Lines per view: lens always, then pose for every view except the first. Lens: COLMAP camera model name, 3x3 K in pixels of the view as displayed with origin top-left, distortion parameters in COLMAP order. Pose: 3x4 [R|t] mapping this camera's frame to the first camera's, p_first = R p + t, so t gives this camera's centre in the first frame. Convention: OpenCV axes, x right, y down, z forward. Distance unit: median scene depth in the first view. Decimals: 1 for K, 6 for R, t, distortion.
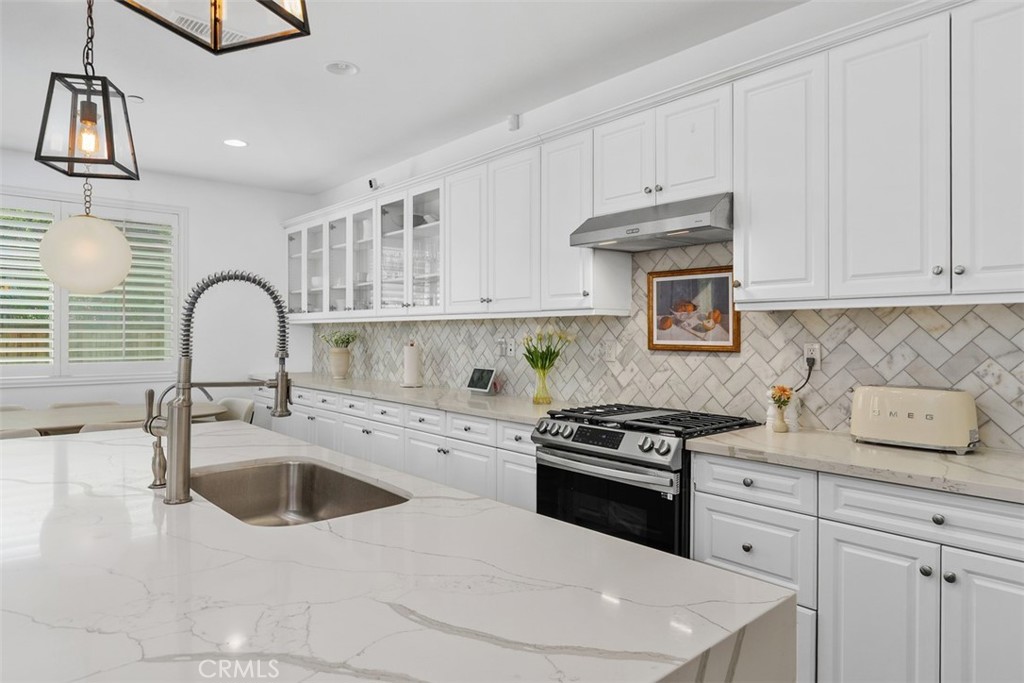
lens RADIAL K [[615.2, 0, 504.2], [0, 615.2, 332.4], [0, 0, 1]] dist [0.000026, -0.001289]
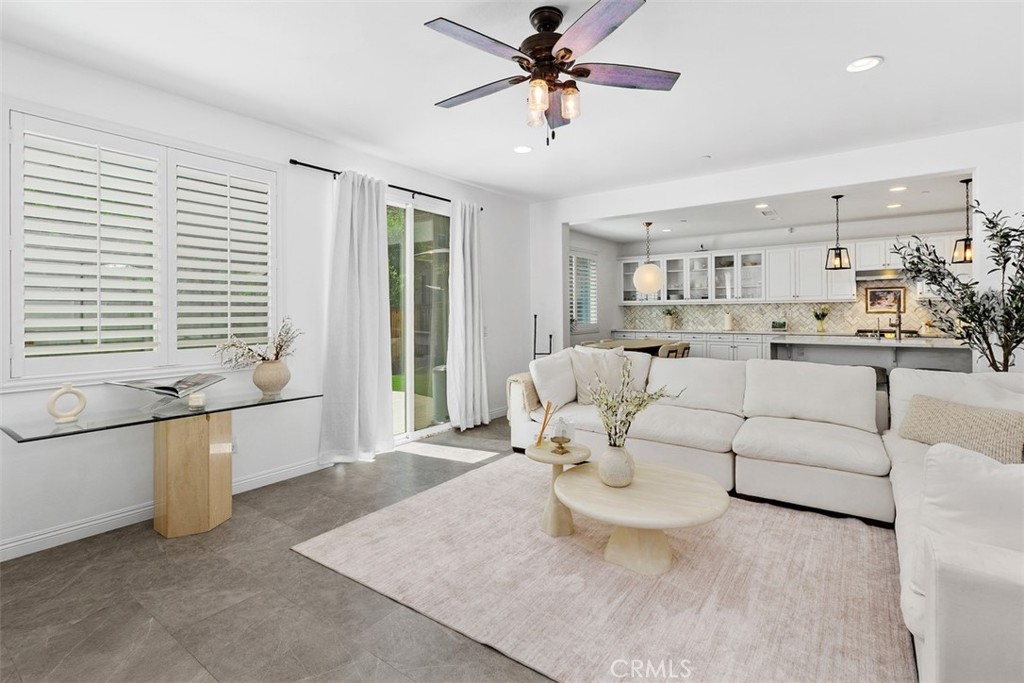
lens RADIAL K [[468.6, 0, 519.9], [0, 468.6, 310.8], [0, 0, 1]] dist [0.004002, 0.000308]
pose [[0.975998, -0.010470, 0.217526, -1.950150], [0.010574, 0.999944, 0.000682, -0.001085], [-0.217521, 0.001634, 0.976054, -0.930642]]
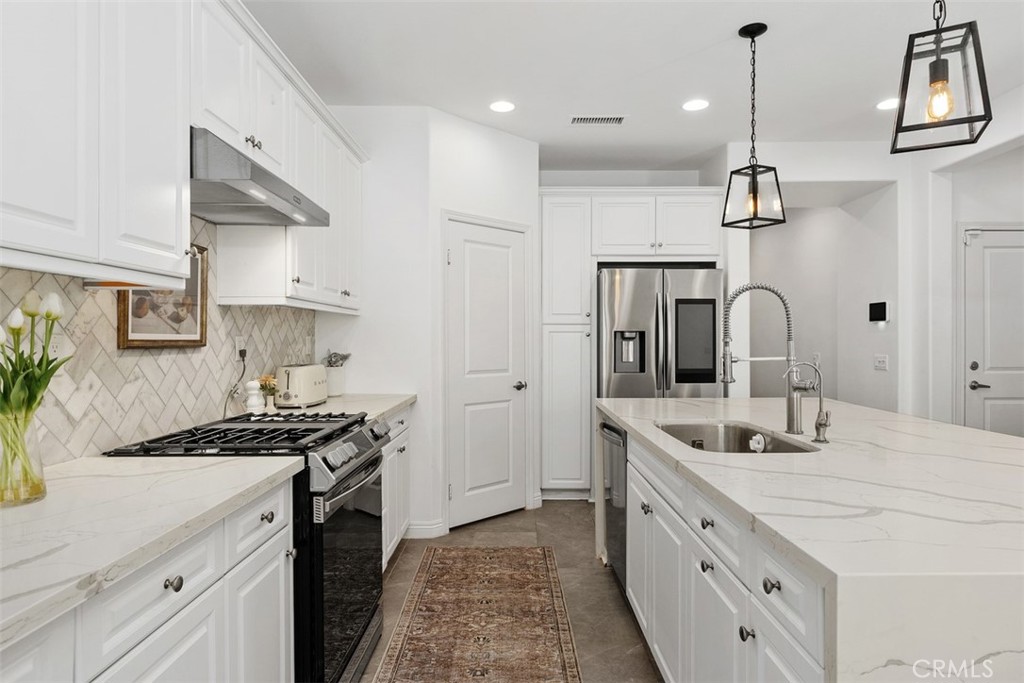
lens RADIAL K [[611.5, 0, 514.7], [0, 611.5, 340.7], [0, 0, 1]] dist [0.000020, -0.000019]
pose [[-0.749136, -0.015343, 0.662239, -0.447639], [-0.018136, 0.999832, 0.002649, 0.010920], [-0.662168, -0.010026, -0.749288, 1.156312]]
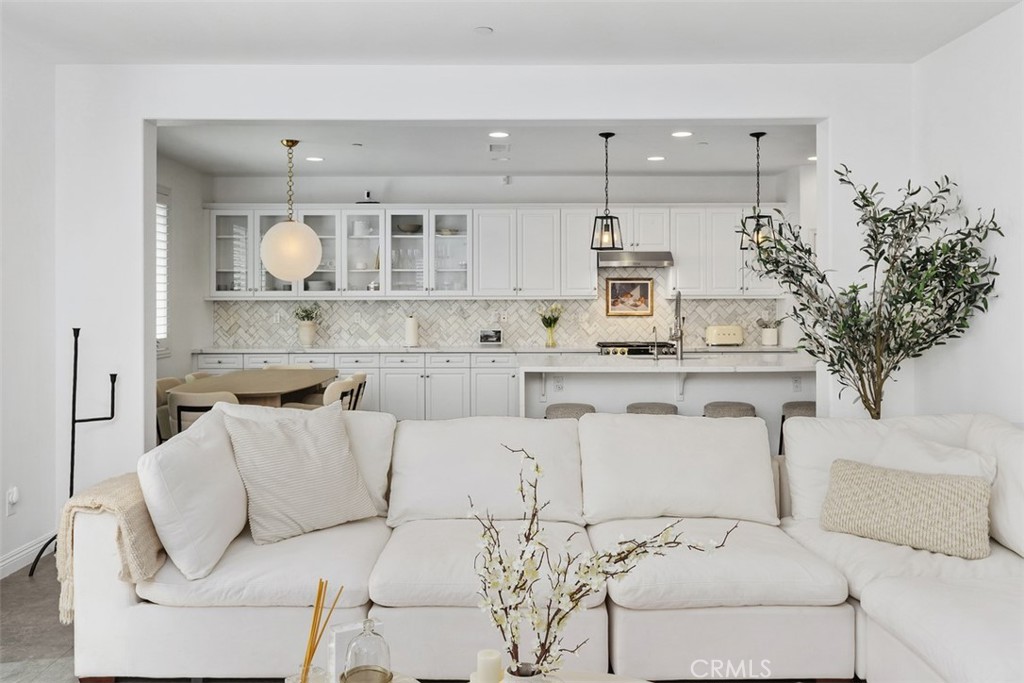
lens RADIAL K [[852.7, 0, 489.6], [0, 852.7, 295.2], [0, 0, 1]] dist [0.002913, 0.003552]
pose [[0.670633, 0.000608, 0.741789, -2.076508], [0.002716, 0.999991, -0.003275, -0.031157], [-0.741785, 0.004211, 0.670625, -0.607128]]
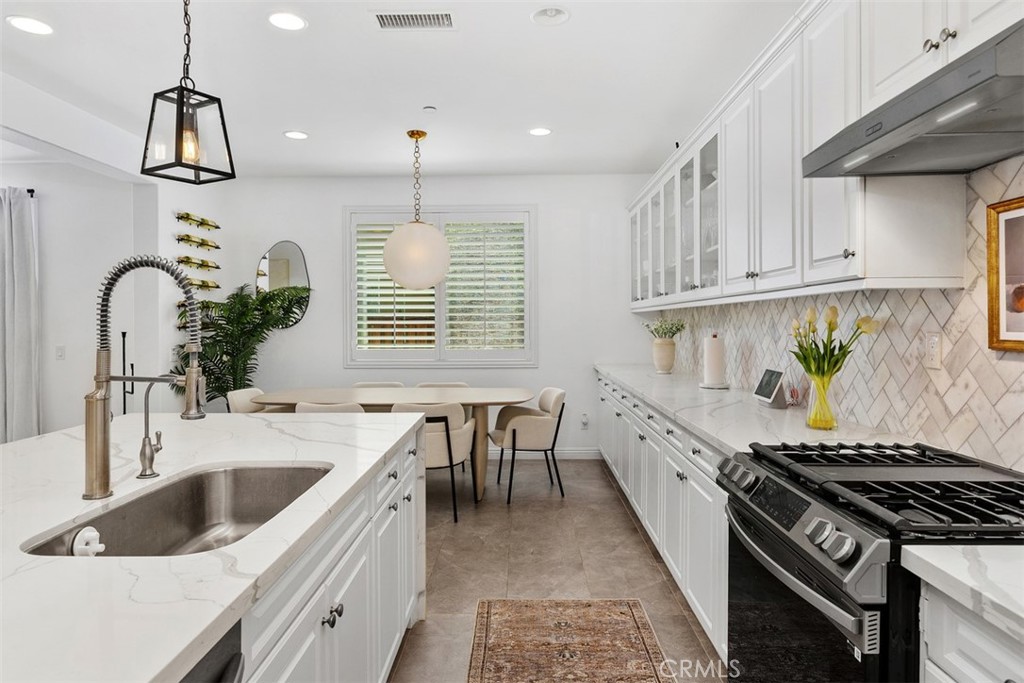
lens RADIAL K [[615.2, 0, 513.9], [0, 615.2, 327.9], [0, 0, 1]] dist [0.000026, -0.001289]
pose [[0.744990, -0.000927, -0.667075, 0.271721], [0.007594, 0.999946, 0.007092, 0.002345], [0.667033, -0.010350, 0.744956, 0.318211]]
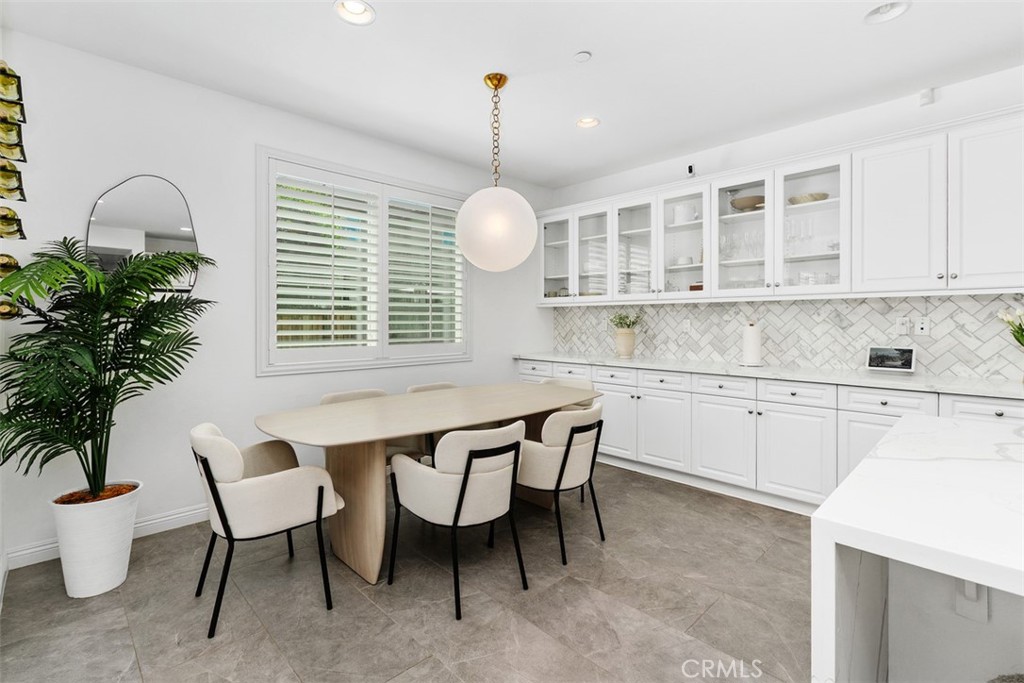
lens RADIAL K [[468.6, 0, 513.8], [0, 468.6, 320.5], [0, 0, 1]] dist [0.004002, 0.000308]
pose [[0.998582, -0.003623, 0.053104, -0.829274], [0.003521, 0.999992, 0.002006, 0.014353], [-0.053111, -0.001816, 0.998587, 0.347074]]
